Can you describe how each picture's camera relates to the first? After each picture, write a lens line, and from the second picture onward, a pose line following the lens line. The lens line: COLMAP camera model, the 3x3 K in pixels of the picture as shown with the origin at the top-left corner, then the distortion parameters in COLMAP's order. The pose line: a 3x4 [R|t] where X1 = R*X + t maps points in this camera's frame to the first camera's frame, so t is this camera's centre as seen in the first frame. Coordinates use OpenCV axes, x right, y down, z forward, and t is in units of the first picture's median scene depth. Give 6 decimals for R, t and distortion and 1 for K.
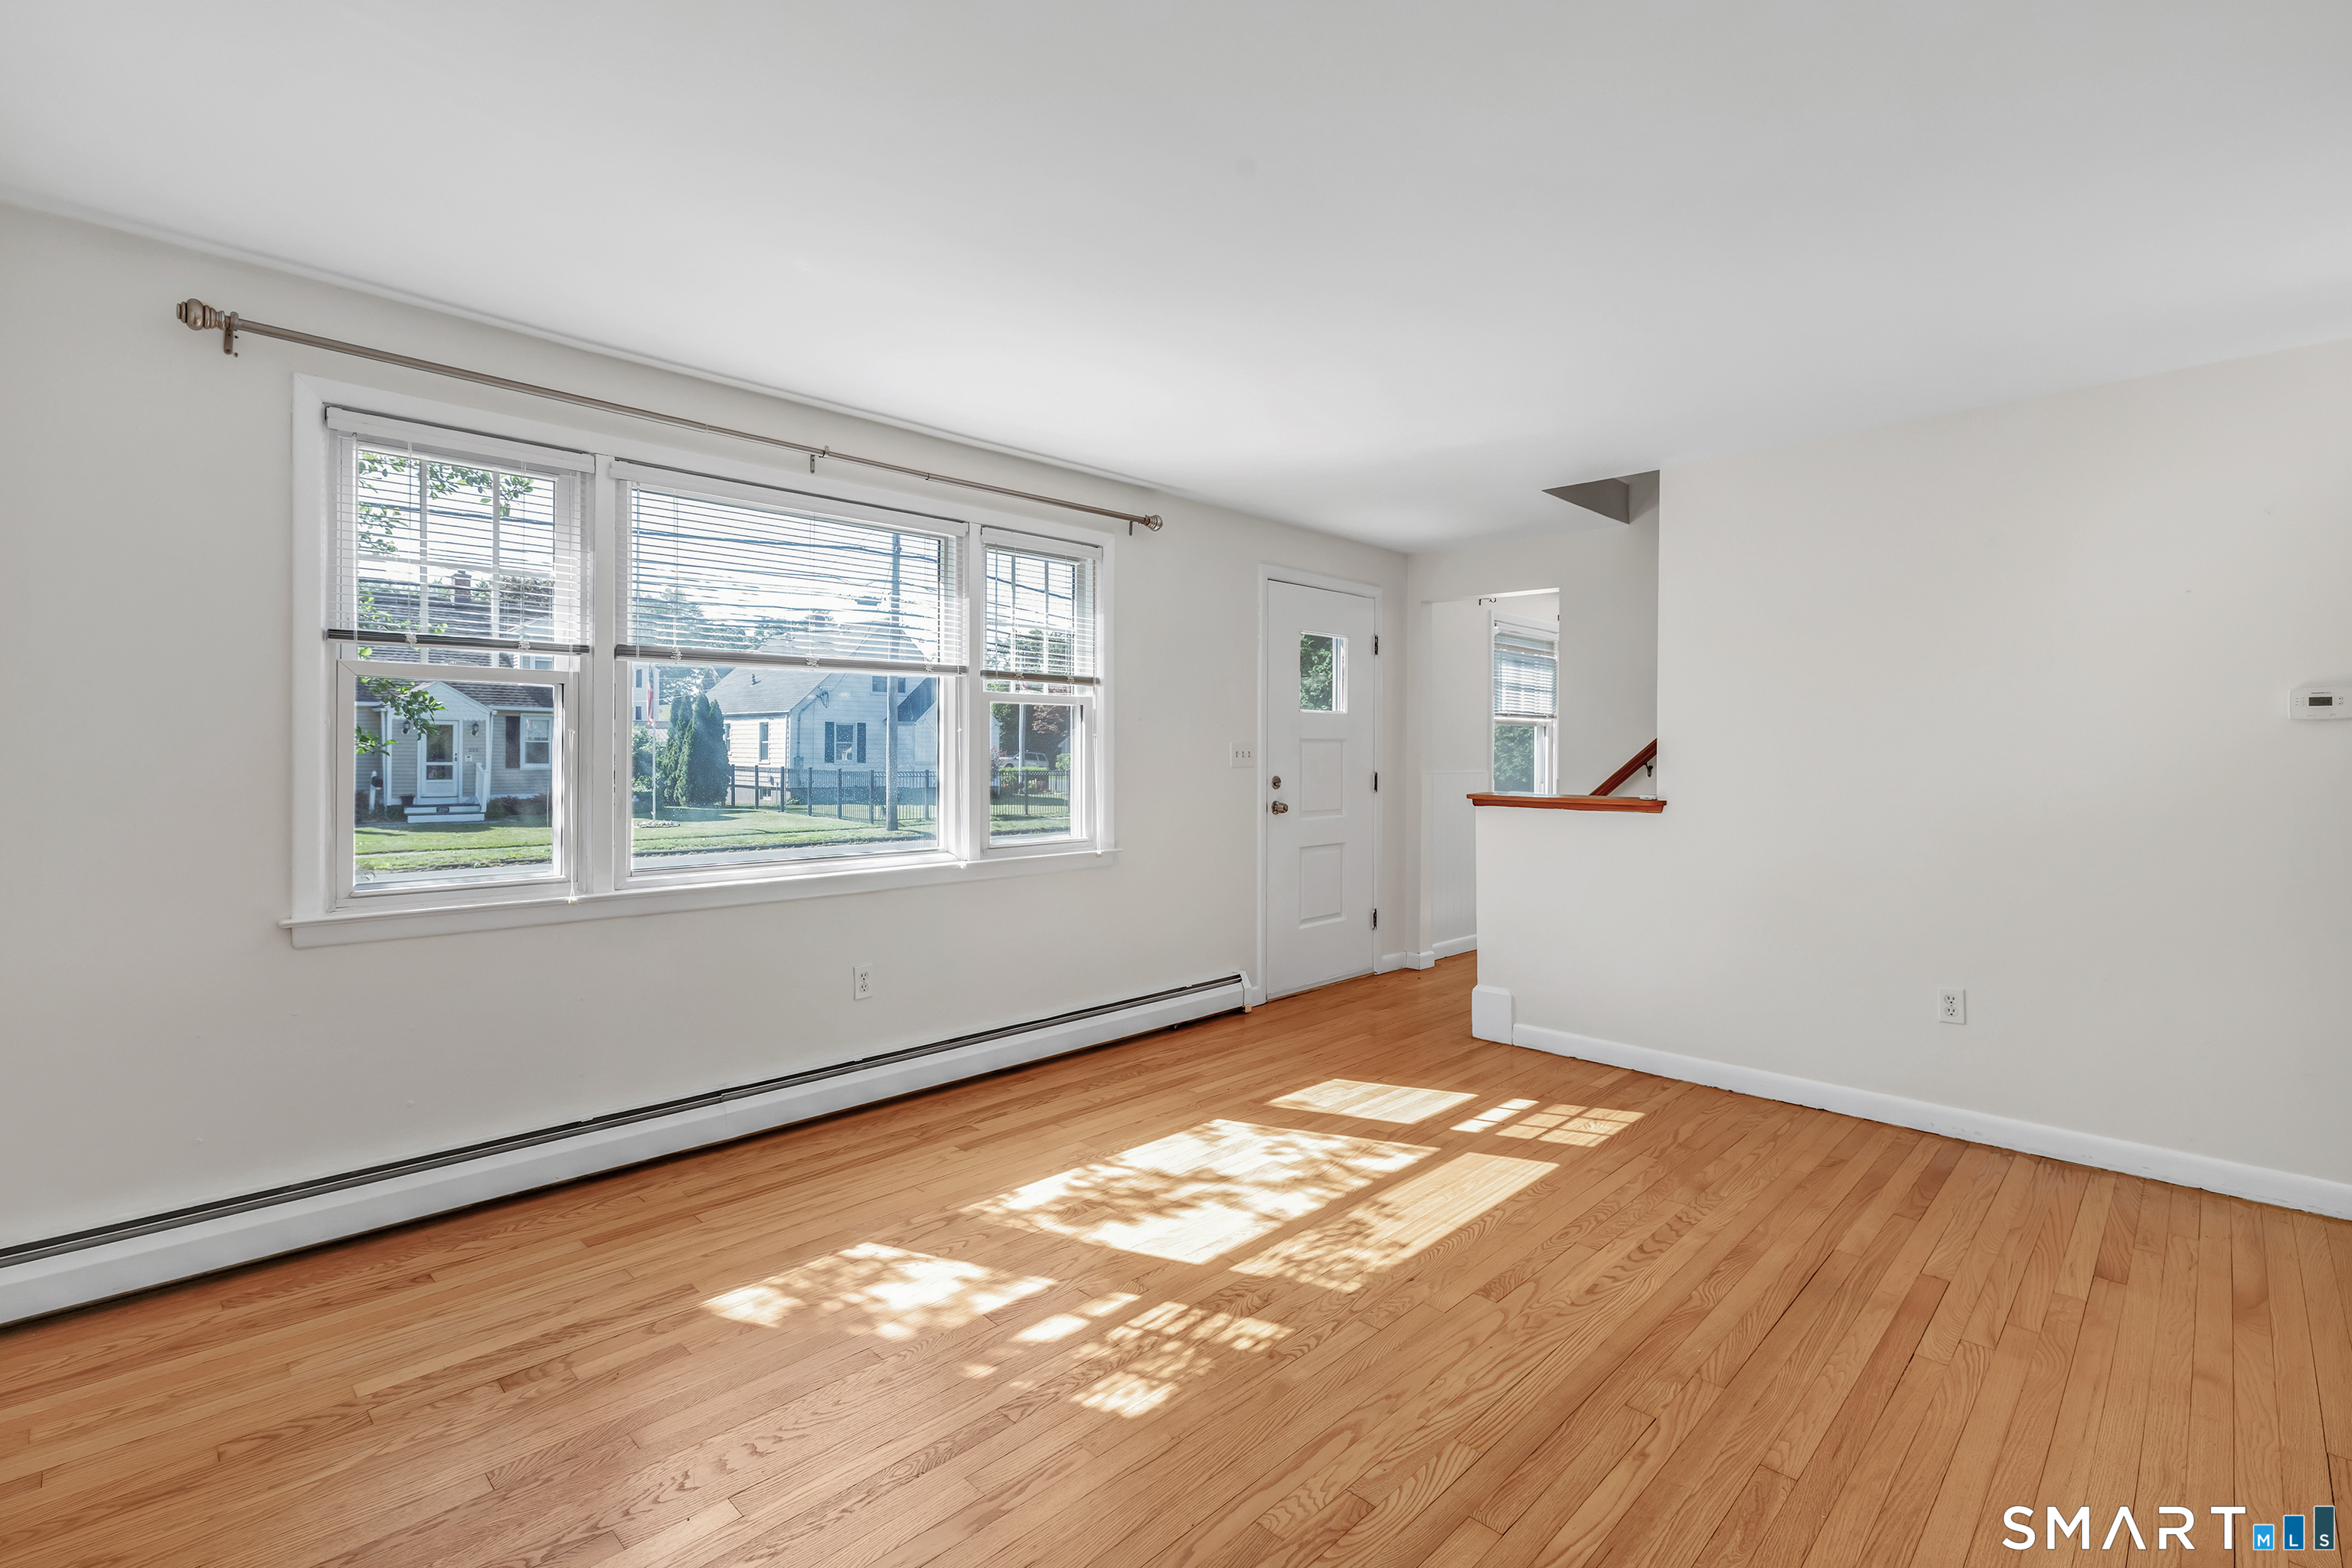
lens RADIAL K [[1122.5, 0, 1181.0], [0, 1122.5, 736.6], [0, 0, 1]] dist [-0.003702, 0.000067]
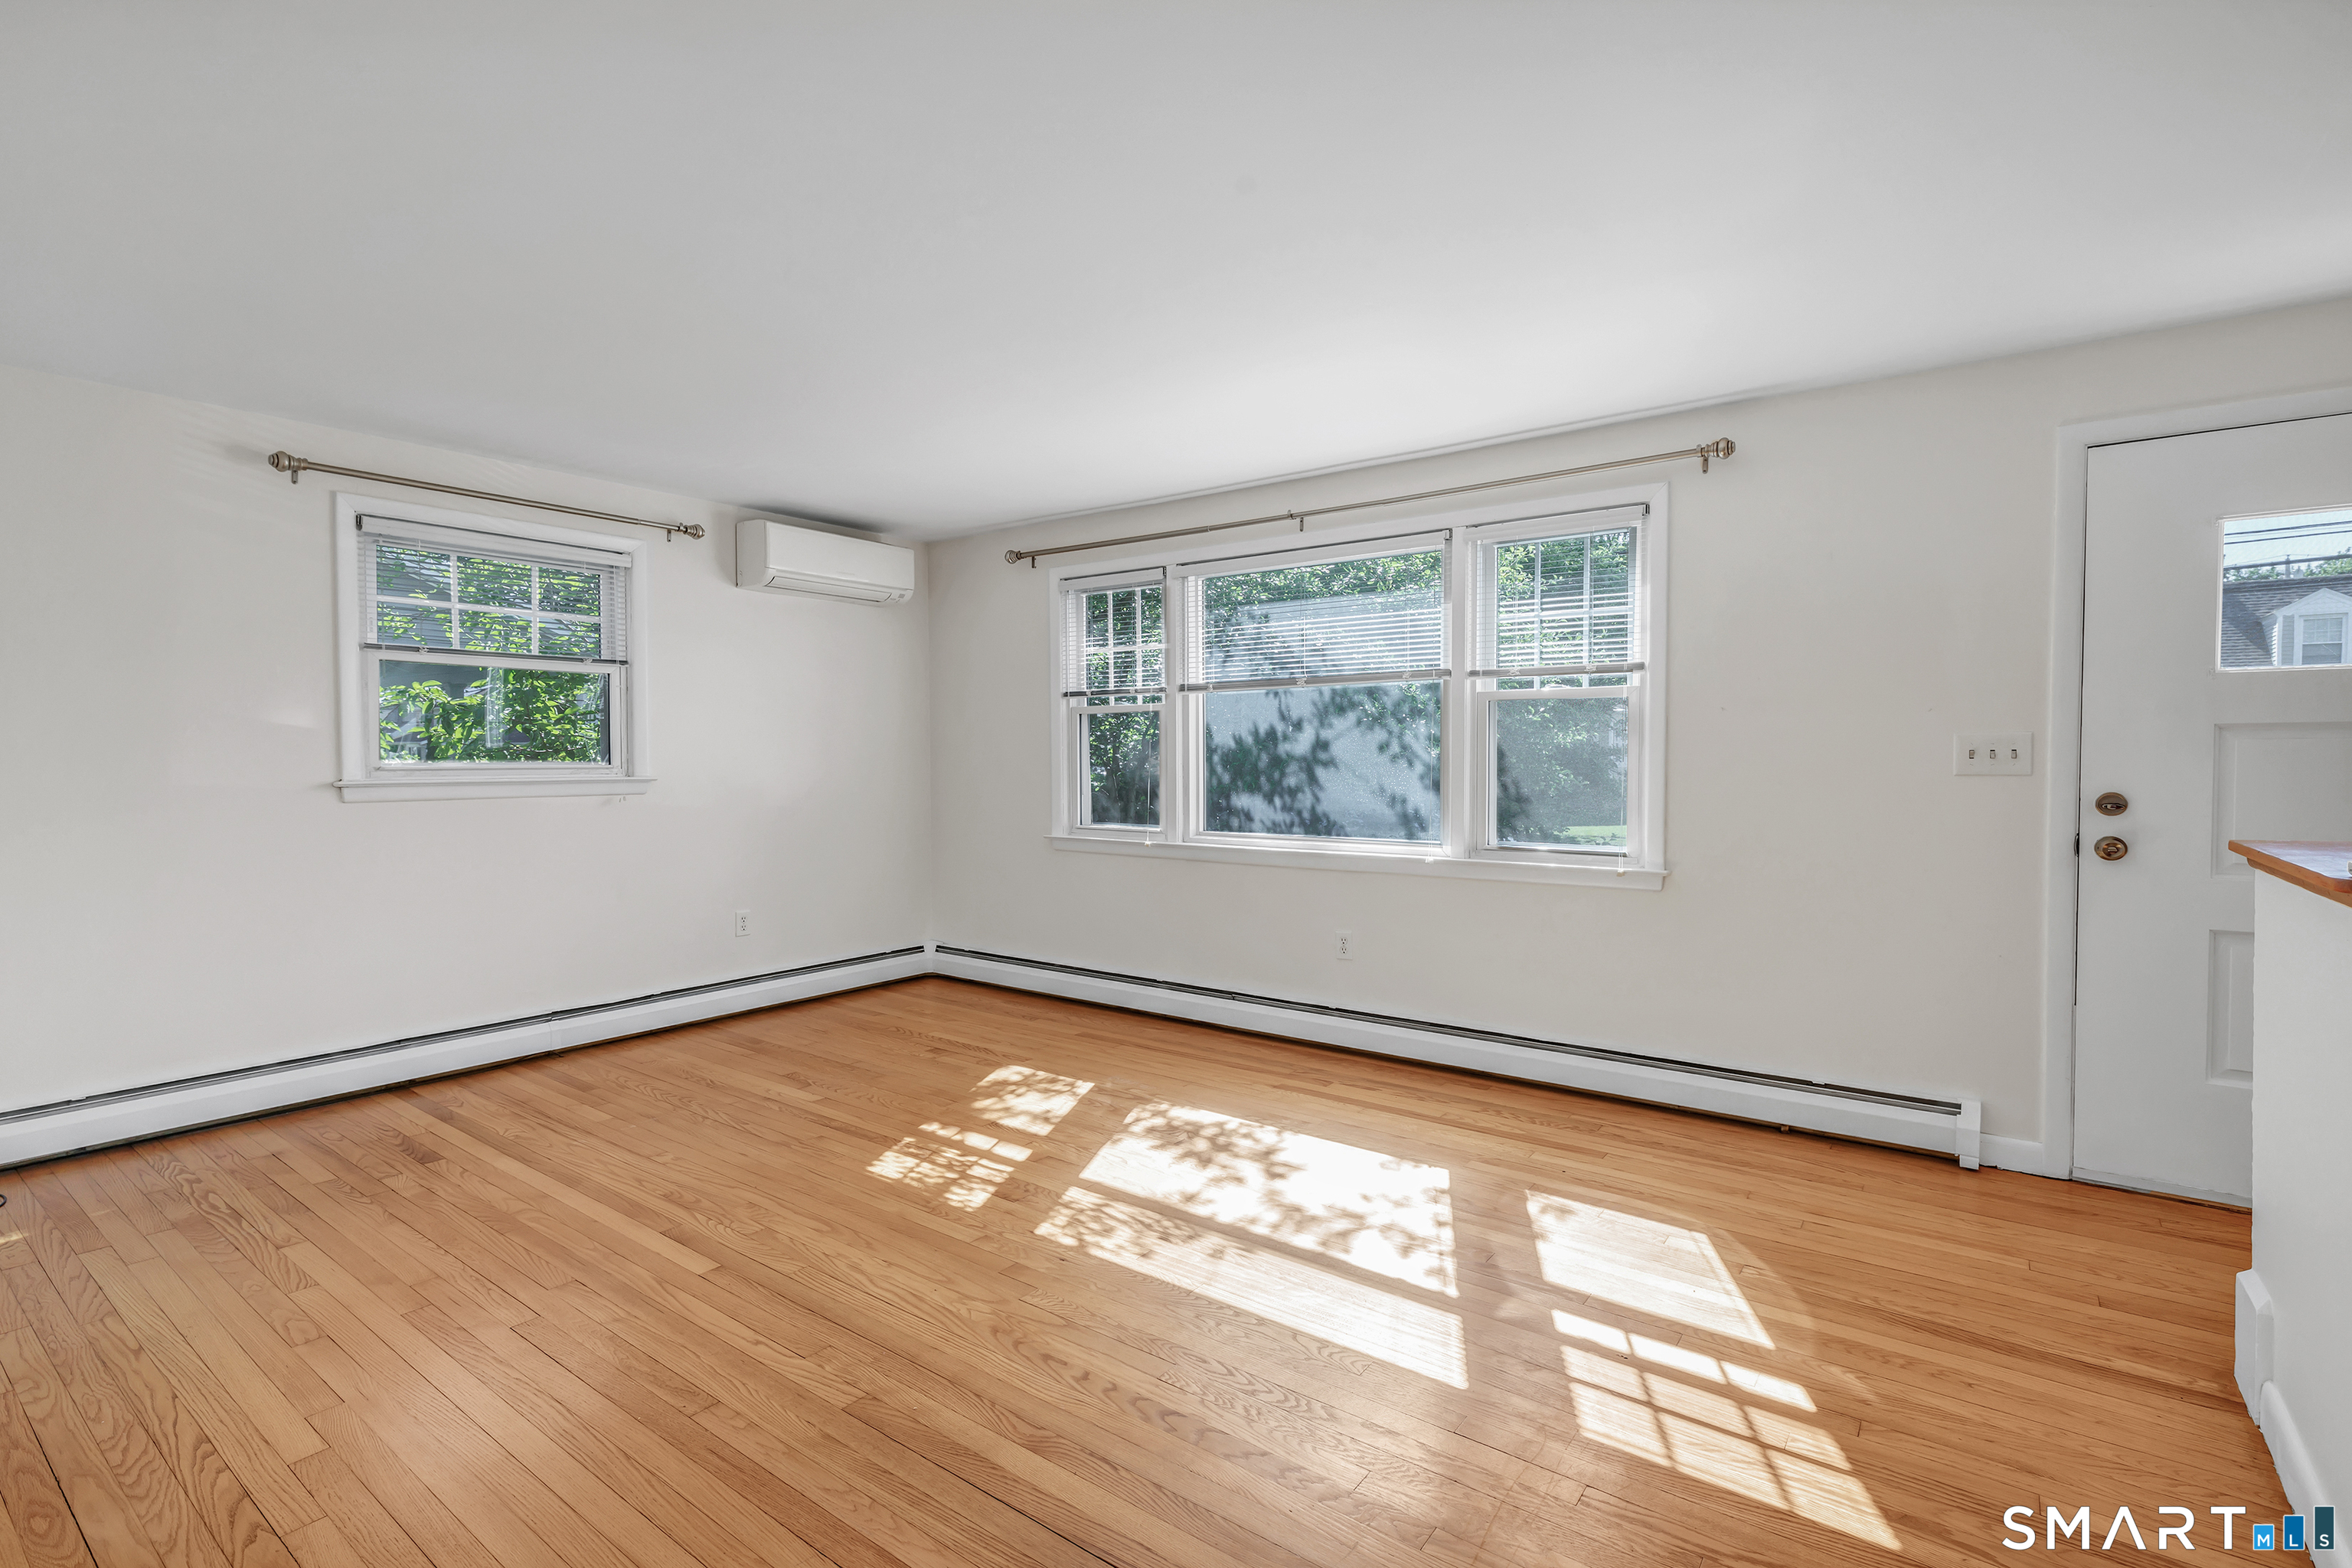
lens RADIAL K [[1069.5, 0, 1176.0], [0, 1069.5, 784.0], [0, 0, 1]] dist [-0.000840, 0.000067]
pose [[0.115796, 0.021120, -0.993048, 0.859692], [0.012935, 0.999657, 0.022768, 0.019124], [0.993189, -0.015482, 0.115483, 0.722896]]
